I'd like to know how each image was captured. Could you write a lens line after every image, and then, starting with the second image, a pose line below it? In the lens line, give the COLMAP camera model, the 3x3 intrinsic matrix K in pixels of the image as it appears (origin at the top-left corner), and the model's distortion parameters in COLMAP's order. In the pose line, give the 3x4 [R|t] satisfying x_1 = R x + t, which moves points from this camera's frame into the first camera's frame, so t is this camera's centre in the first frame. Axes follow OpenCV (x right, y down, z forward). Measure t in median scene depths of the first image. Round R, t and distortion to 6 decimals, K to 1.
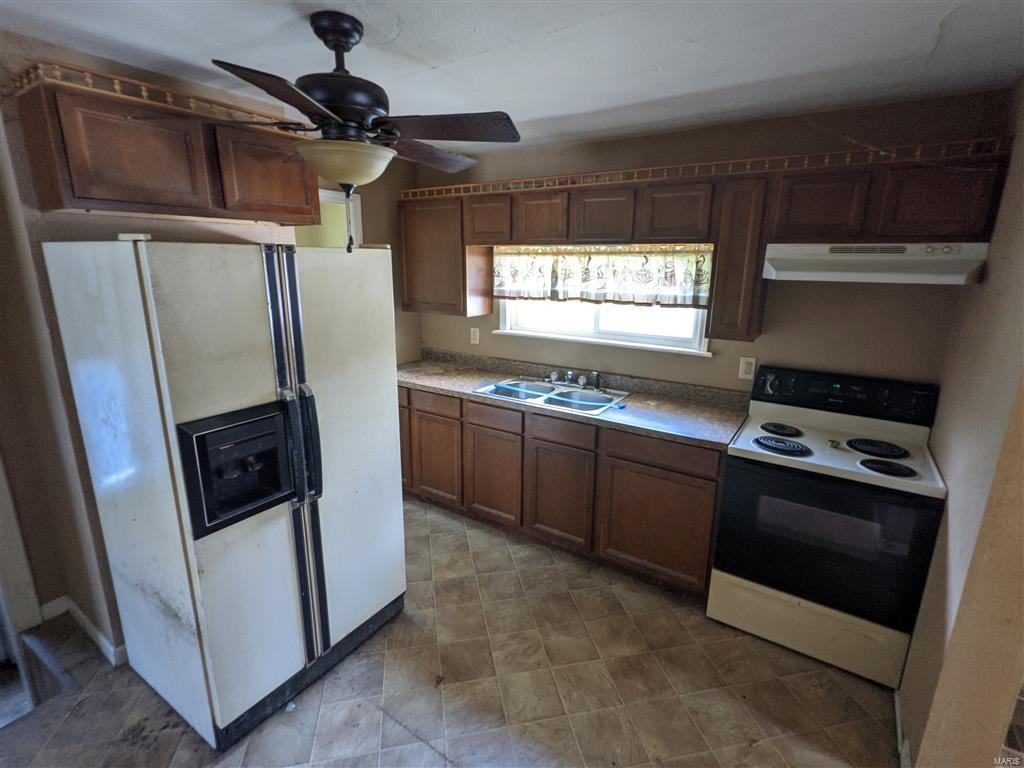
lens RADIAL K [[493.9, 0, 509.0], [0, 493.9, 380.4], [0, 0, 1]] dist [0.000032, -0.000578]
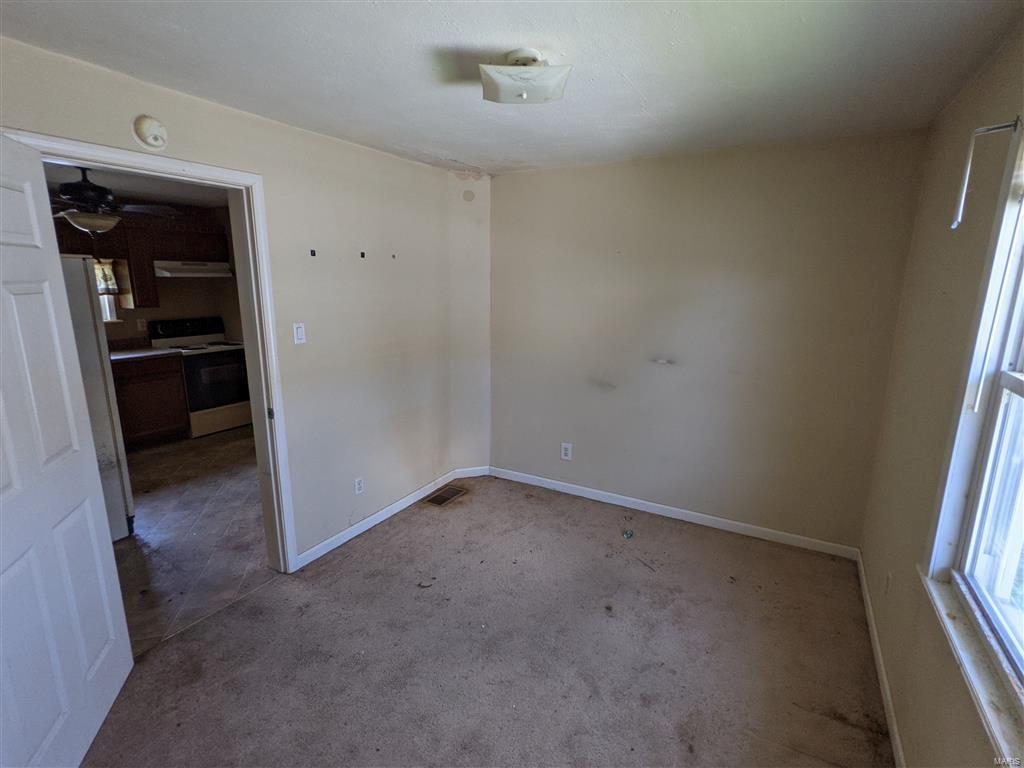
lens RADIAL K [[493.9, 0, 515.7], [0, 493.9, 385.9], [0, 0, 1]] dist [0.000032, -0.000578]
pose [[-0.066630, -0.223030, 0.972532, -1.654010], [0.222757, 0.946772, 0.232384, 0.084684], [-0.972594, 0.232122, -0.013402, -0.345518]]
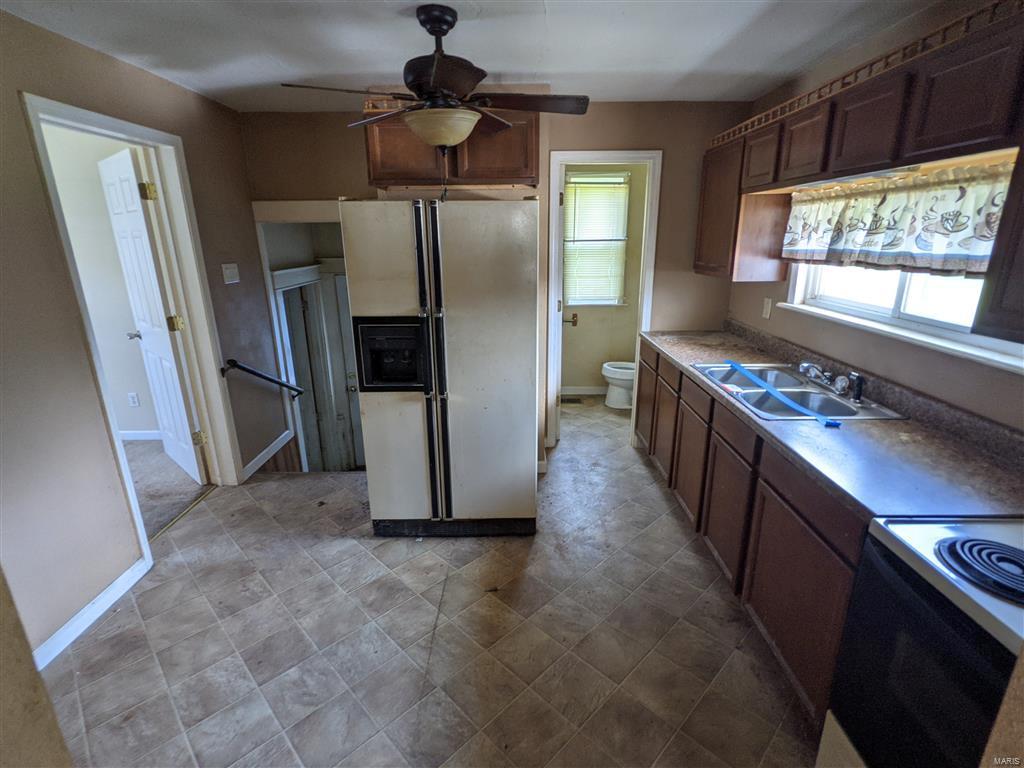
lens RADIAL K [[493.9, 0, 512.3], [0, 493.9, 377.9], [0, 0, 1]] dist [0.000032, -0.000578]
pose [[0.549012, 0.220205, -0.806285, 0.571765], [-0.185314, 0.972730, 0.139480, -0.021668], [0.815012, 0.072840, 0.574847, 0.297582]]
